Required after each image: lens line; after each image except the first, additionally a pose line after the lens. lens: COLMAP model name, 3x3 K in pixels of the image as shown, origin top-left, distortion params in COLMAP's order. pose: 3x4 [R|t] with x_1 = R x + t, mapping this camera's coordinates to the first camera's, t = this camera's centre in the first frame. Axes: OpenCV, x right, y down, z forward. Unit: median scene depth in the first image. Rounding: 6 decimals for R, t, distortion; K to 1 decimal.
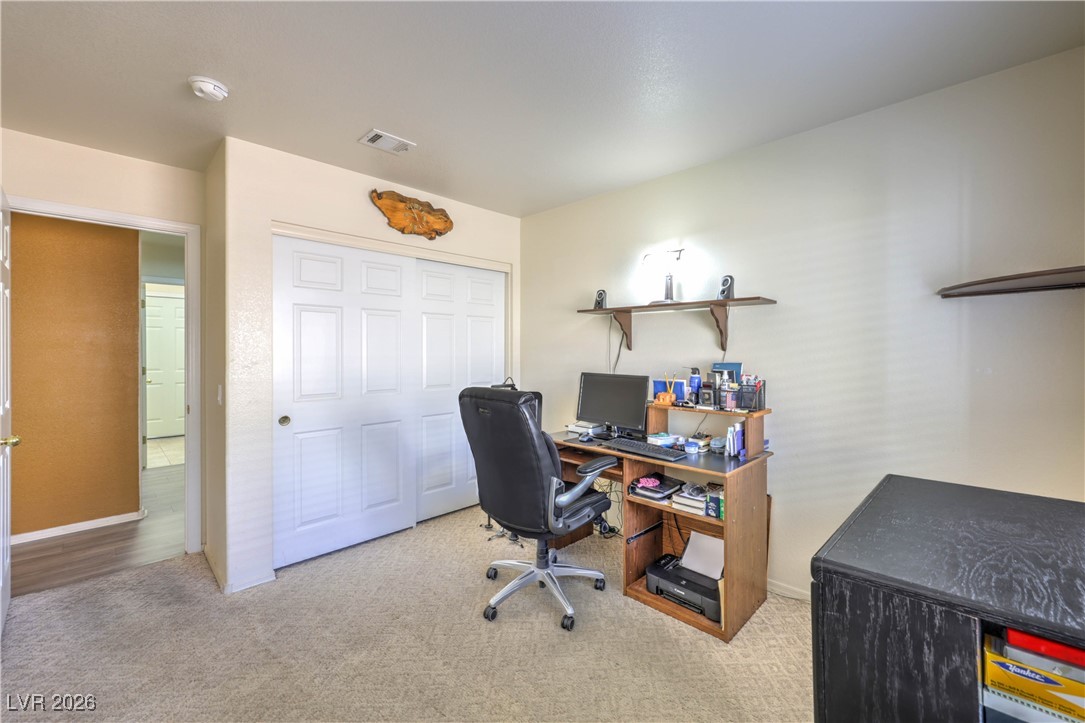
lens RADIAL K [[451.3, 0, 546.1], [0, 451.3, 354.2], [0, 0, 1]] dist [0.002440, 0.000312]
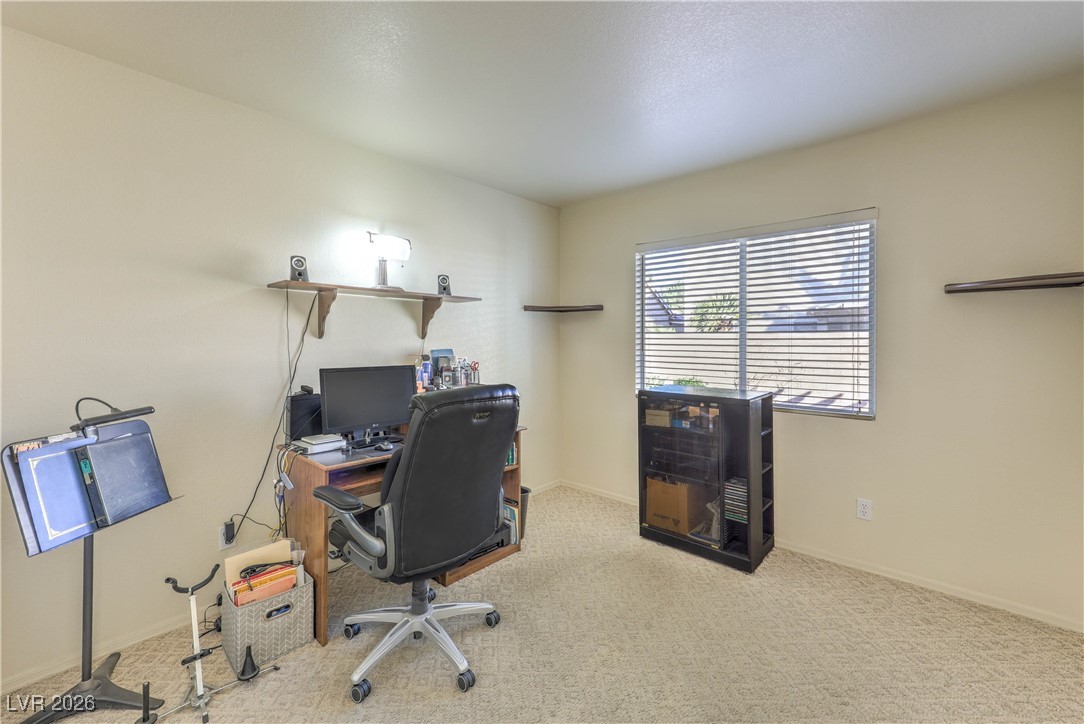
lens RADIAL K [[450.9, 0, 545.6], [0, 450.9, 354.7], [0, 0, 1]] dist [0.002440, 0.000312]
pose [[-0.044702, -0.027217, 0.998630, -0.788584], [0.015517, 0.999489, 0.027935, 0.005397], [-0.998880, 0.016745, -0.044257, 0.803600]]
